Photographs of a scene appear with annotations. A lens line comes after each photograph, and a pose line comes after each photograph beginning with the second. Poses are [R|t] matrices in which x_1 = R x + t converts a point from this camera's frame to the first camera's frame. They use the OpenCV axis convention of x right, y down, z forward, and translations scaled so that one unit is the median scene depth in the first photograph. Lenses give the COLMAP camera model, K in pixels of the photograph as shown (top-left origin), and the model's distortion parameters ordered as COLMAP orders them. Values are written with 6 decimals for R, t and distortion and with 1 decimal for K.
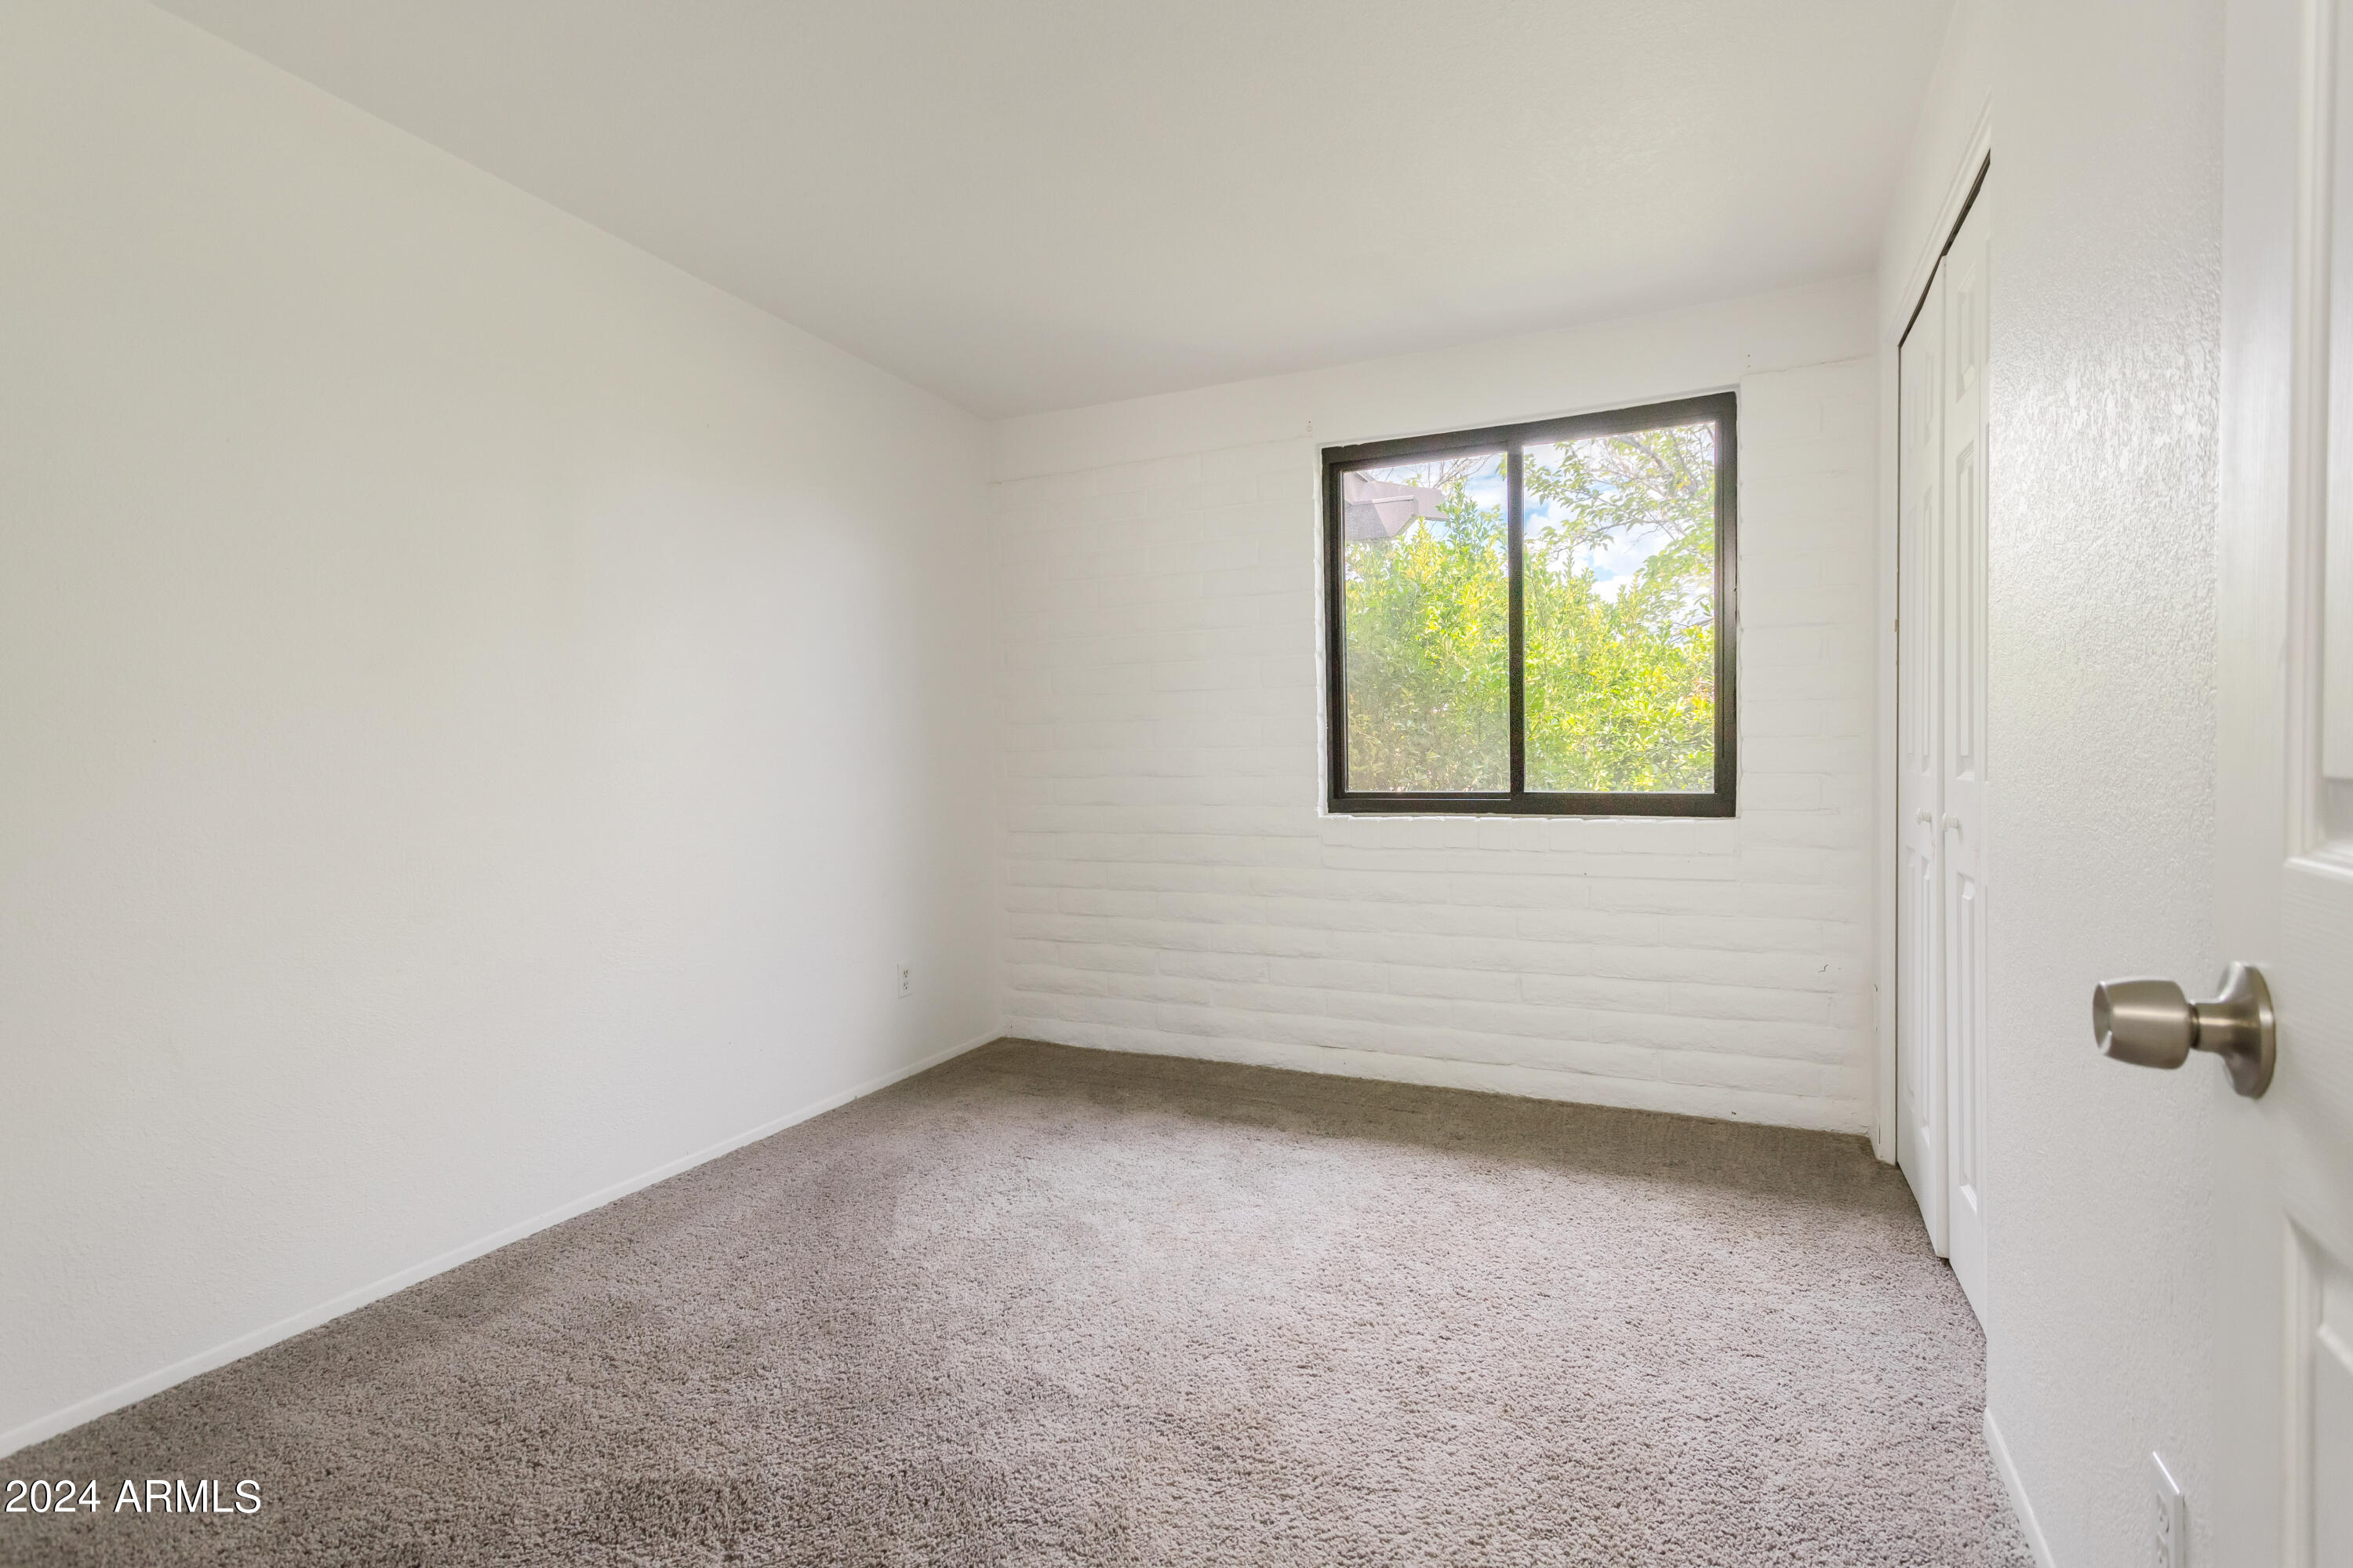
lens RADIAL K [[1144.5, 0, 1173.8], [0, 1144.5, 770.6], [0, 0, 1]] dist [0.006416, 0.001741]
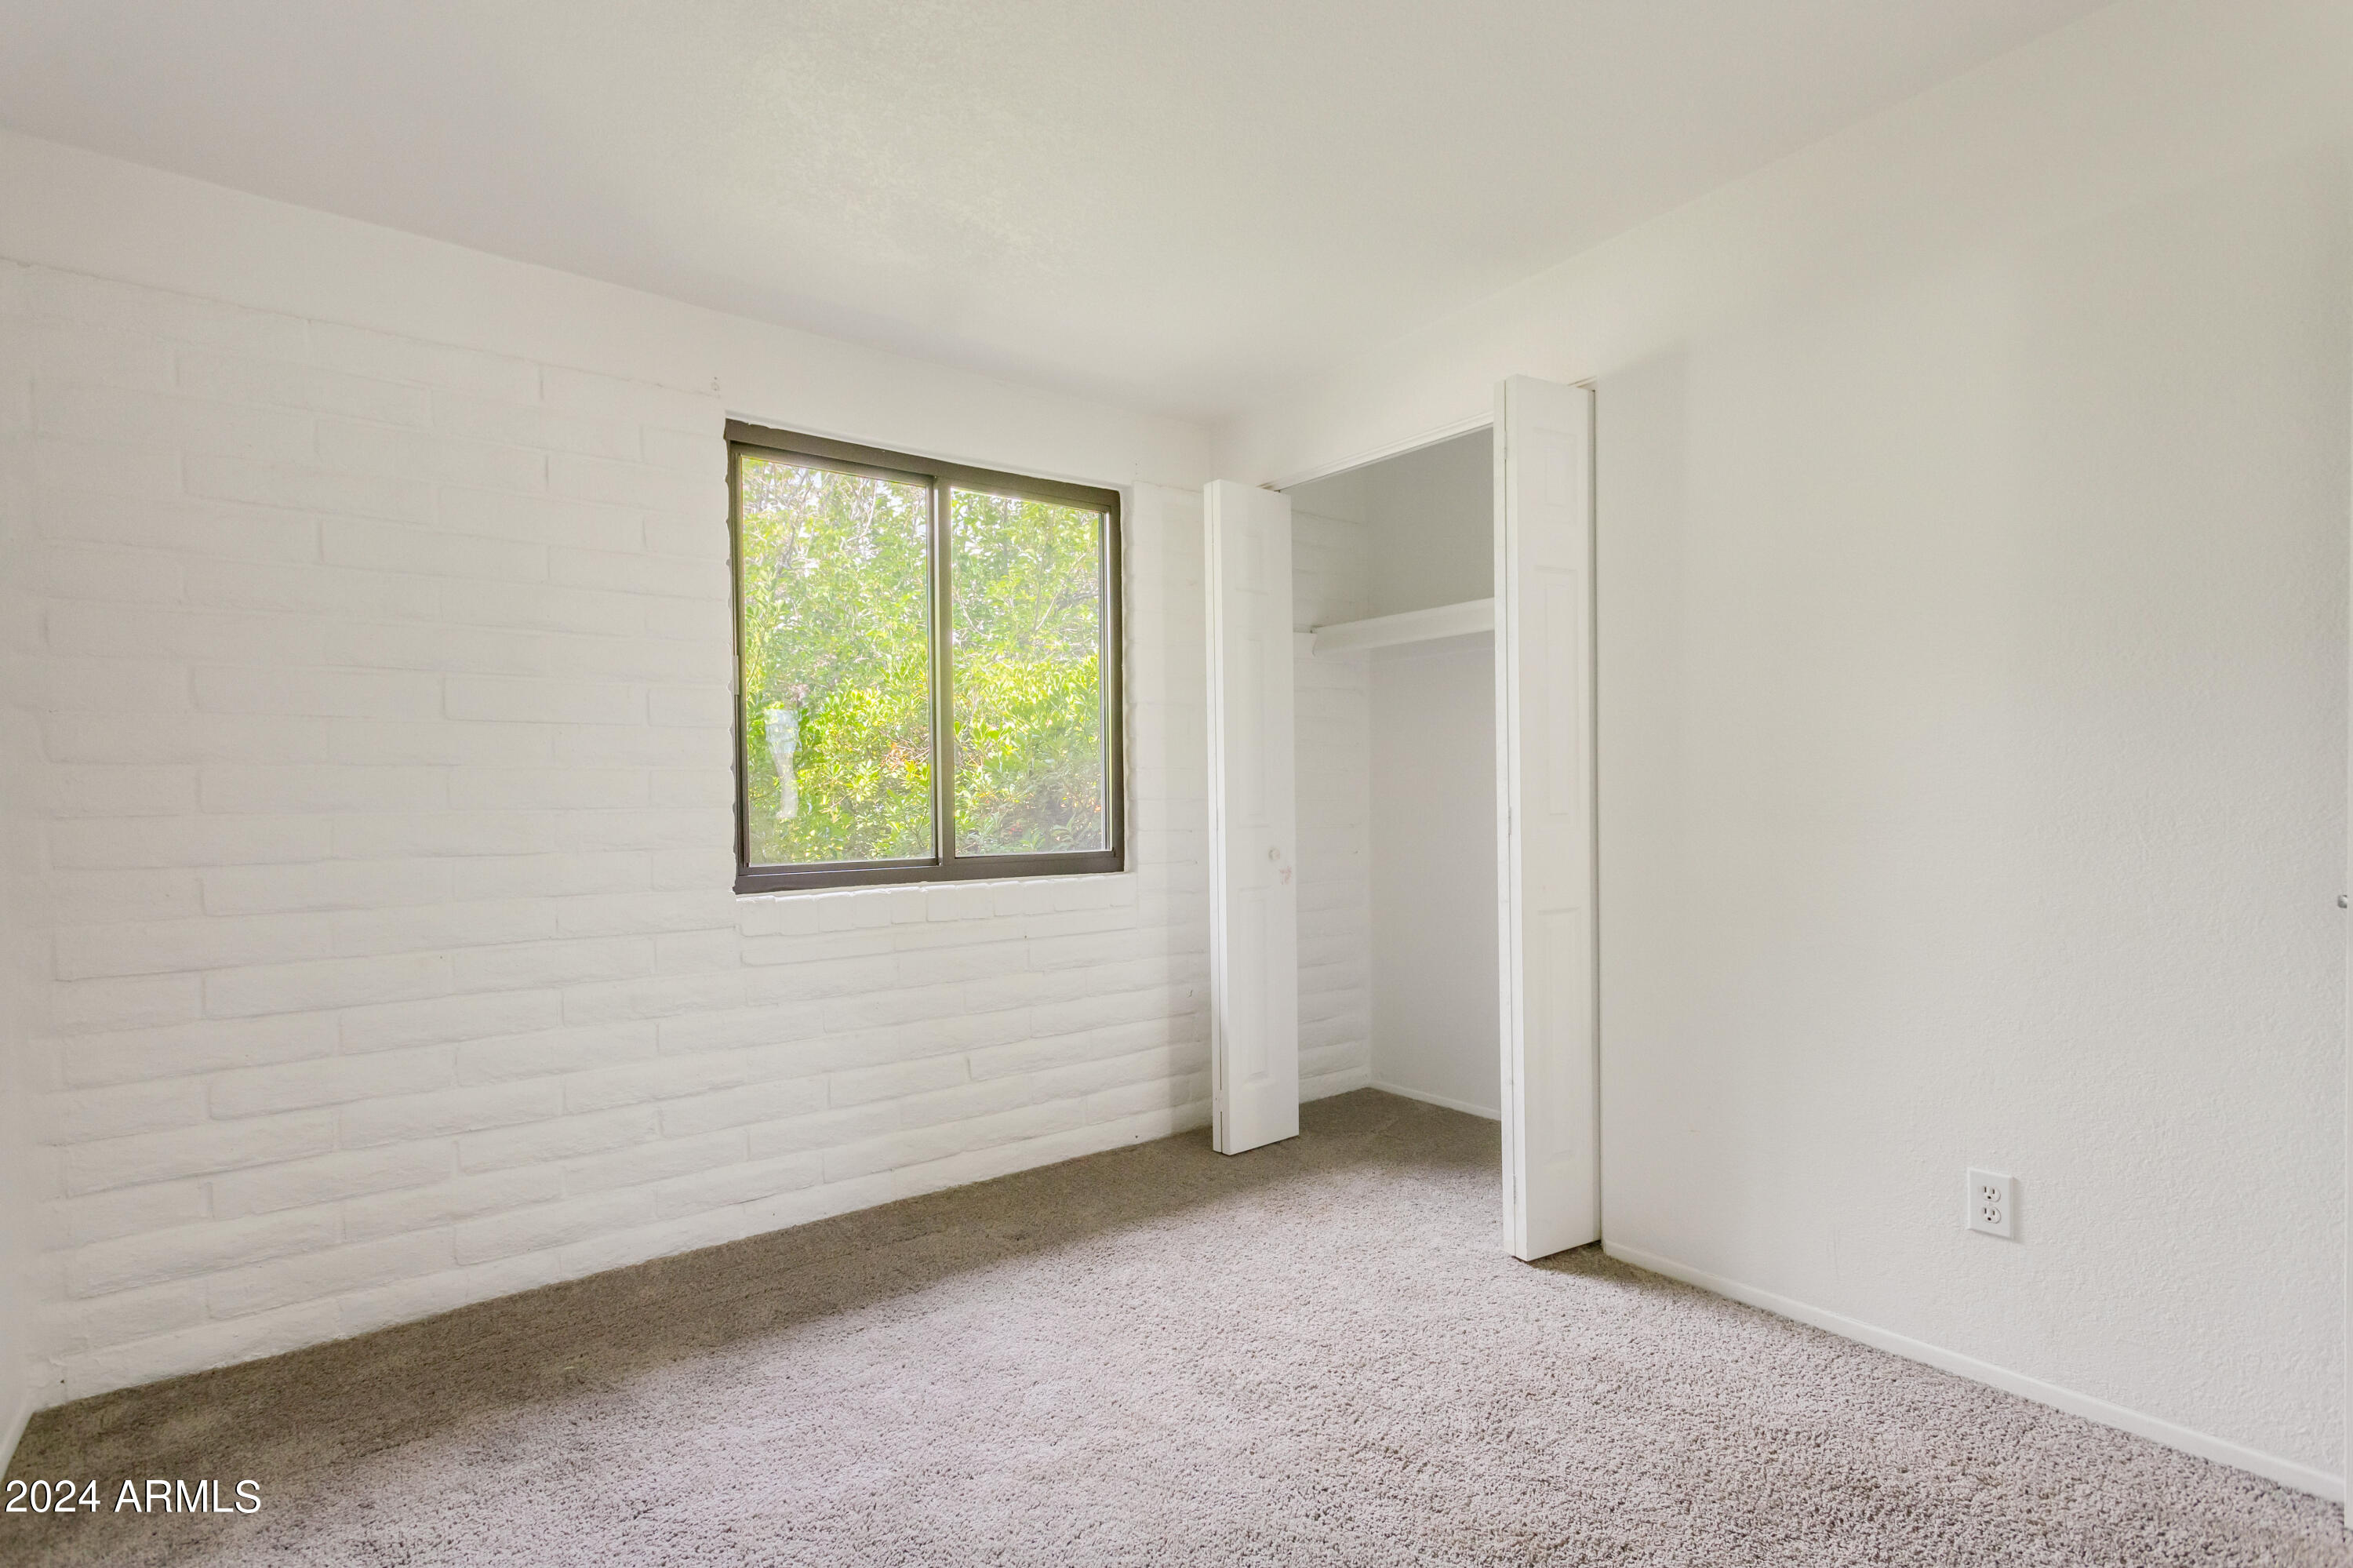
lens RADIAL K [[1144.5, 0, 1201.4], [0, 1144.5, 815.1], [0, 0, 1]] dist [0.006416, 0.001741]
pose [[0.440017, -0.000821, 0.897989, -0.425600], [0.026288, 0.999583, -0.011967, 0.001183], [-0.897605, 0.028872, 0.439855, 0.391790]]
